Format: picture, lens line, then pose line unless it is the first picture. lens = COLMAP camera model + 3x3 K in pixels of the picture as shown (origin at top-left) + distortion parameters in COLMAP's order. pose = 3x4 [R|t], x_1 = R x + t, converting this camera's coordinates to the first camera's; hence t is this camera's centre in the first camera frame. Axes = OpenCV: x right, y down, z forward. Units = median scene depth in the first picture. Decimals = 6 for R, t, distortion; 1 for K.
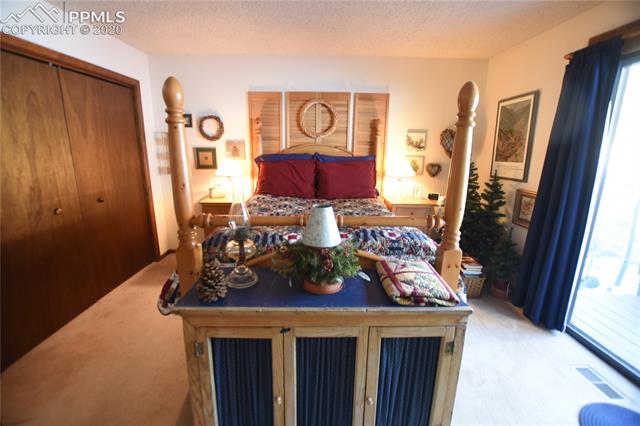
lens RADIAL K [[284.1, 0, 319.2], [0, 284.1, 212.9], [0, 0, 1]] dist [-0.025869, 0.001646]
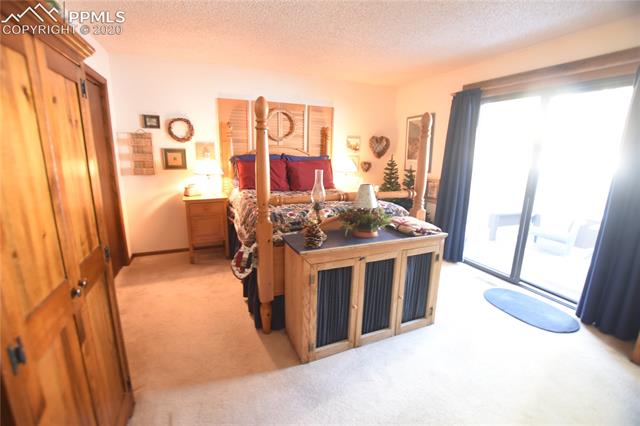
lens RADIAL K [[284.1, 0, 320.2], [0, 284.1, 212.8], [0, 0, 1]] dist [-0.025869, 0.001646]
pose [[0.924931, -0.075627, 0.372537, -0.325206], [0.078964, 0.996857, 0.006318, 0.040812], [-0.371844, 0.023574, 0.927996, -0.158189]]
